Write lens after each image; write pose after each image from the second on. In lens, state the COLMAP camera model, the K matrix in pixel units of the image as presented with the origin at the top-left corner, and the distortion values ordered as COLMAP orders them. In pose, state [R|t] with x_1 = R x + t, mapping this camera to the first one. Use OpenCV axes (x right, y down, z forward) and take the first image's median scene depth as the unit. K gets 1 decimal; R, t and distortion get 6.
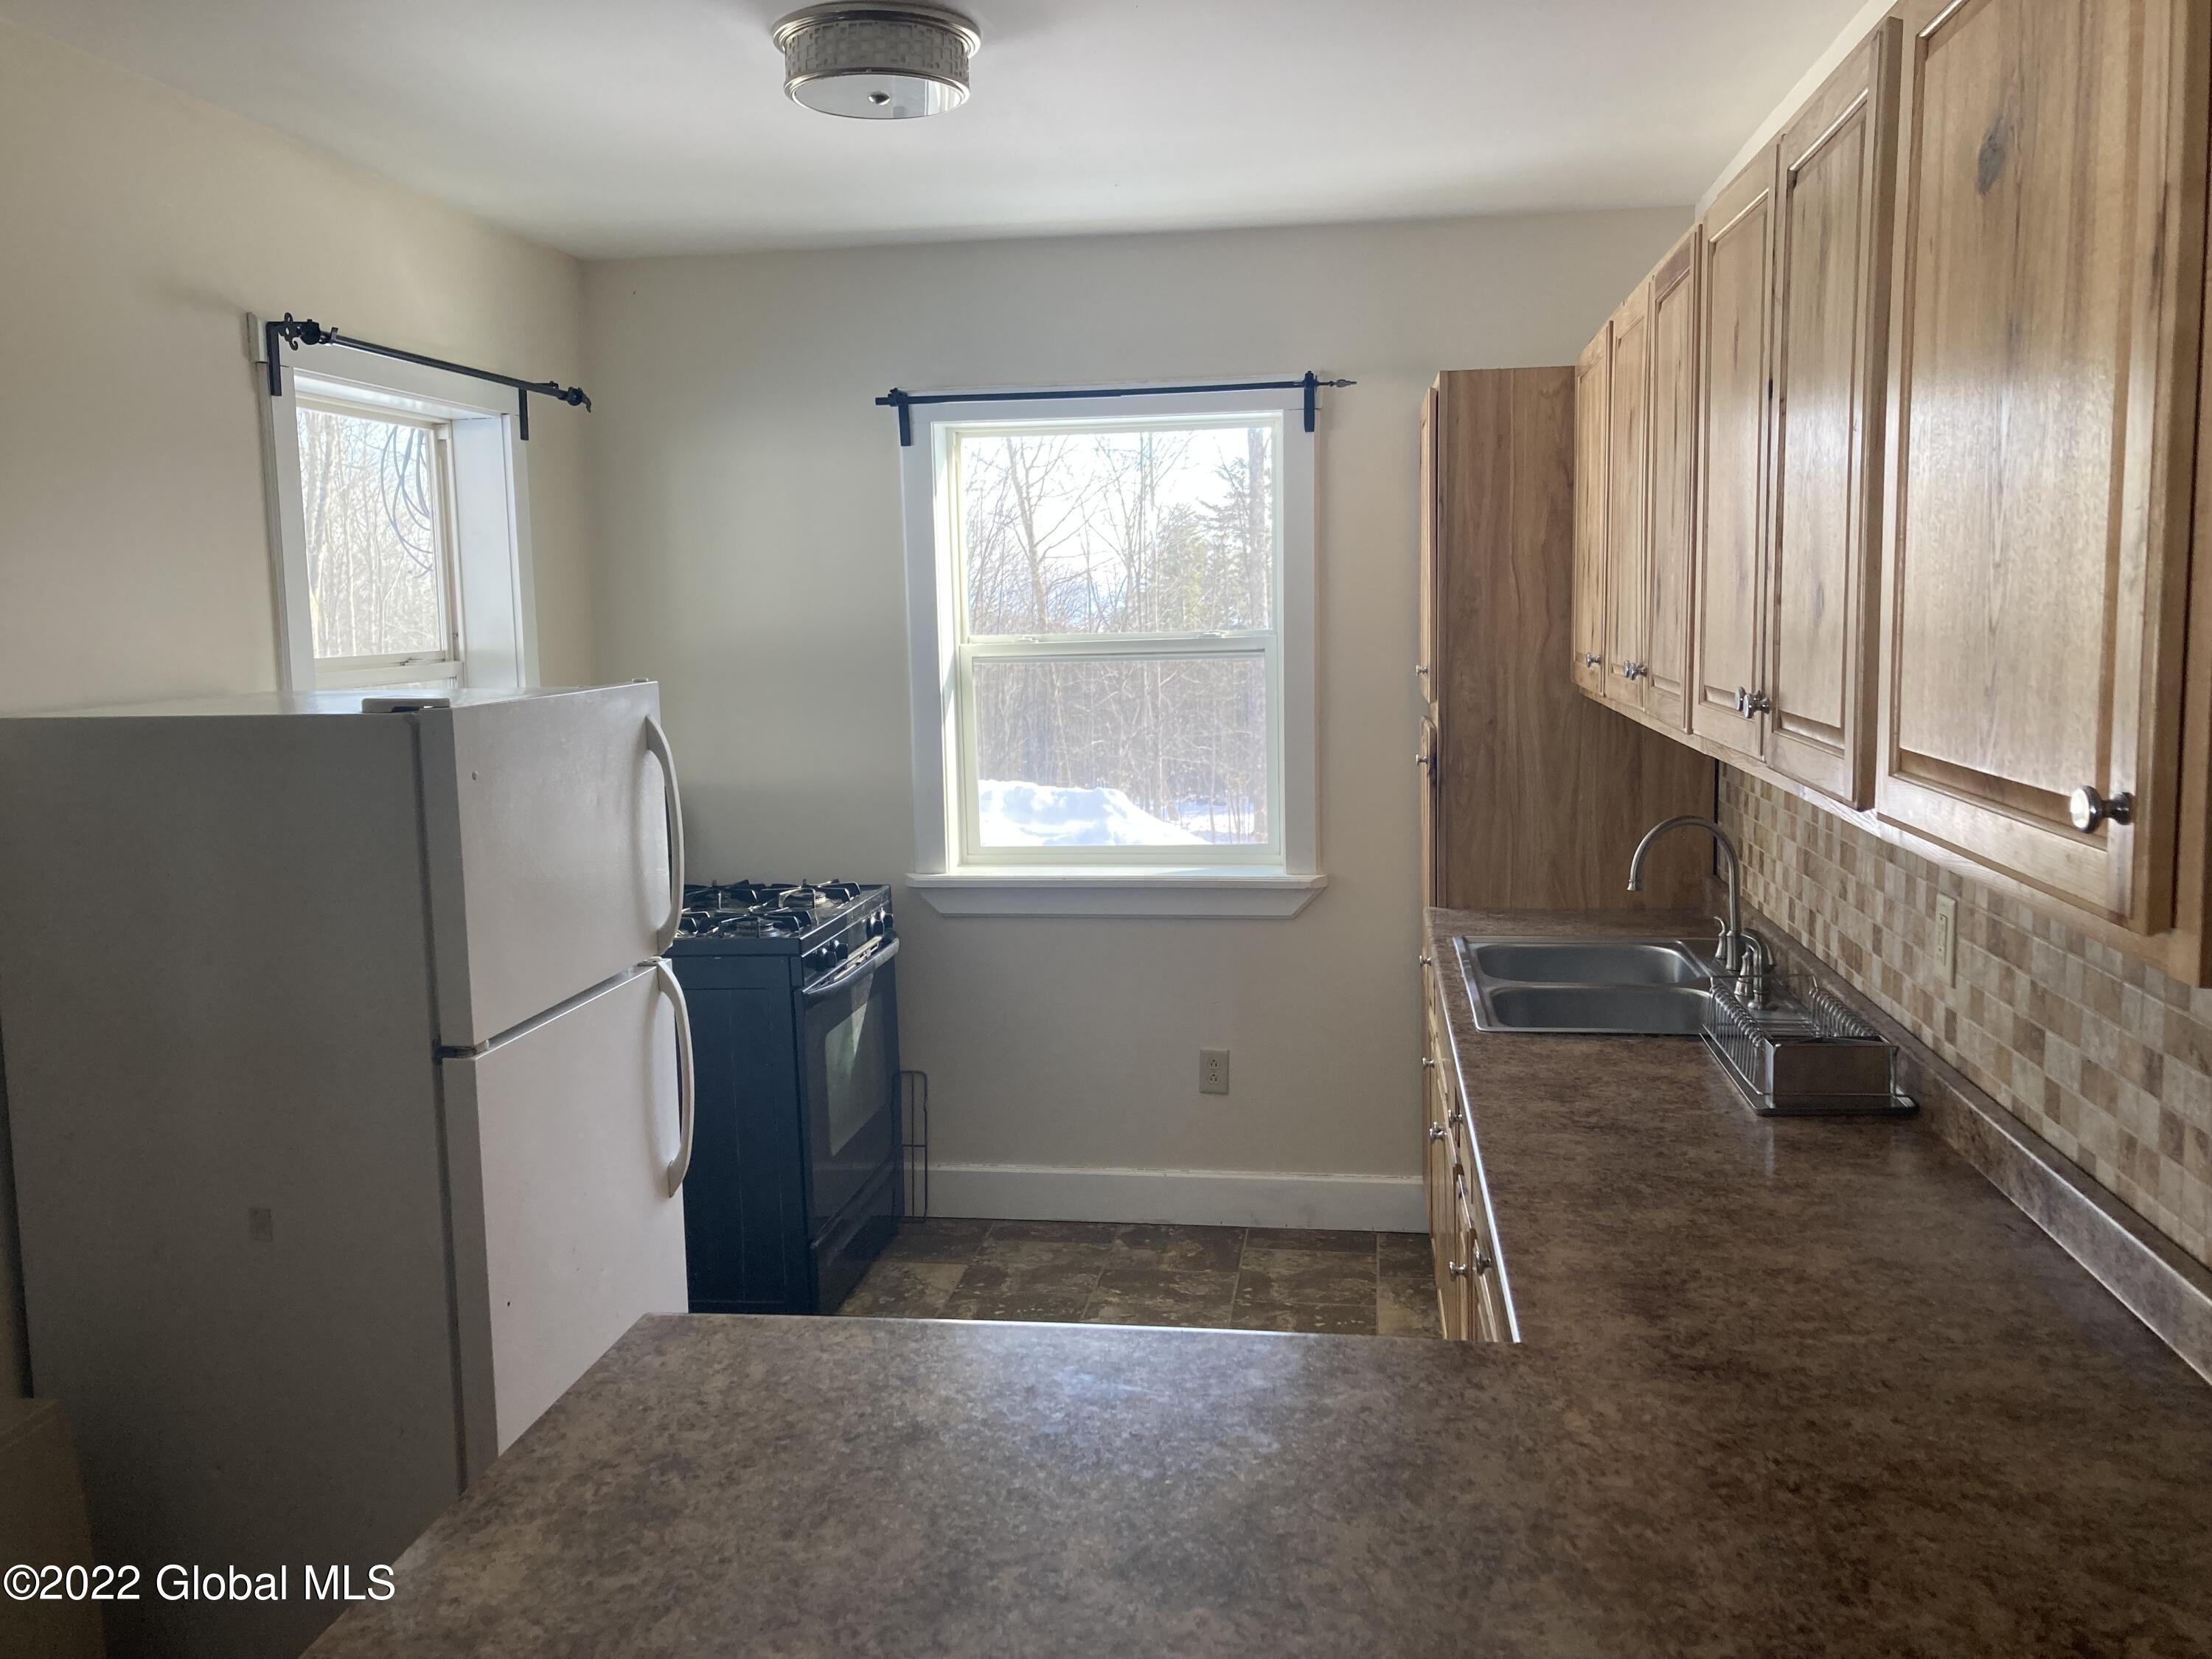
lens RADIAL K [[1789.8, 0, 1107.4], [0, 1789.8, 792.9], [0, 0, 1]] dist [0.067930, -0.186516]
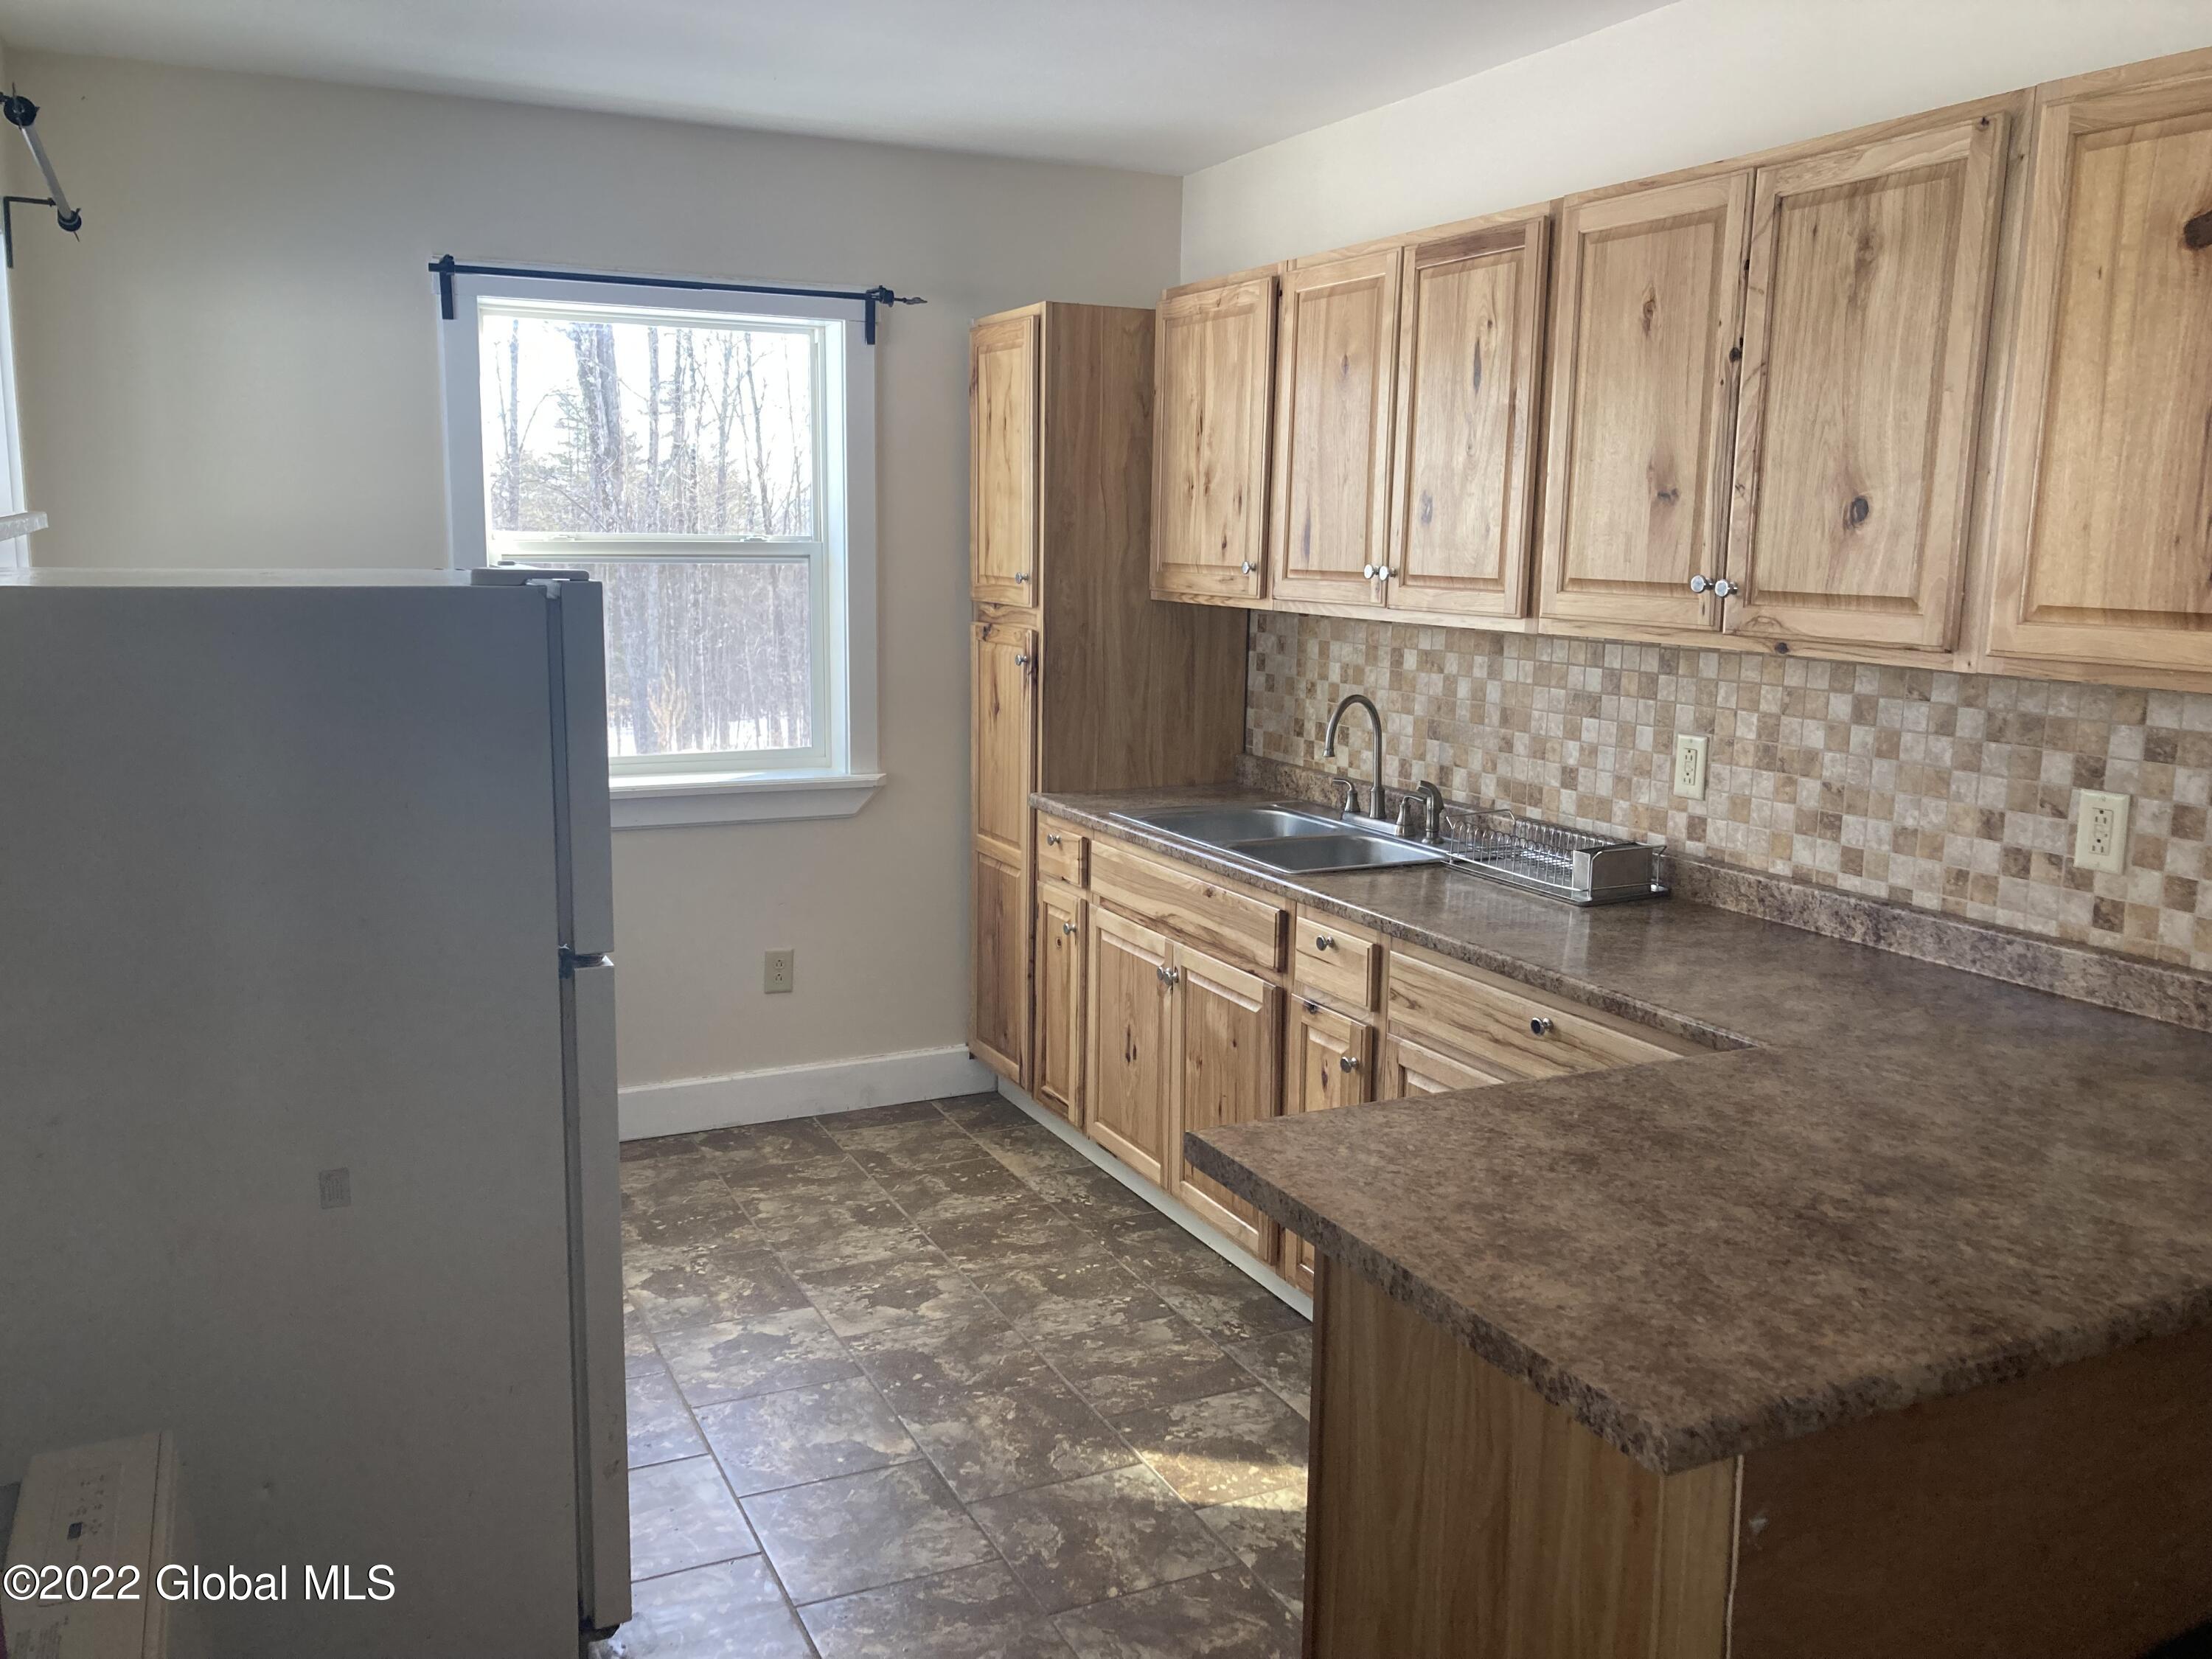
lens RADIAL K [[1792.8, 0, 1106.0], [0, 1792.8, 829.5], [0, 0, 1]] dist [0.128988, -0.391290]
pose [[0.826567, -0.060576, 0.559570, -0.385377], [0.028825, 0.997443, 0.065400, 0.014098], [-0.562100, -0.037927, 0.826199, 0.053112]]
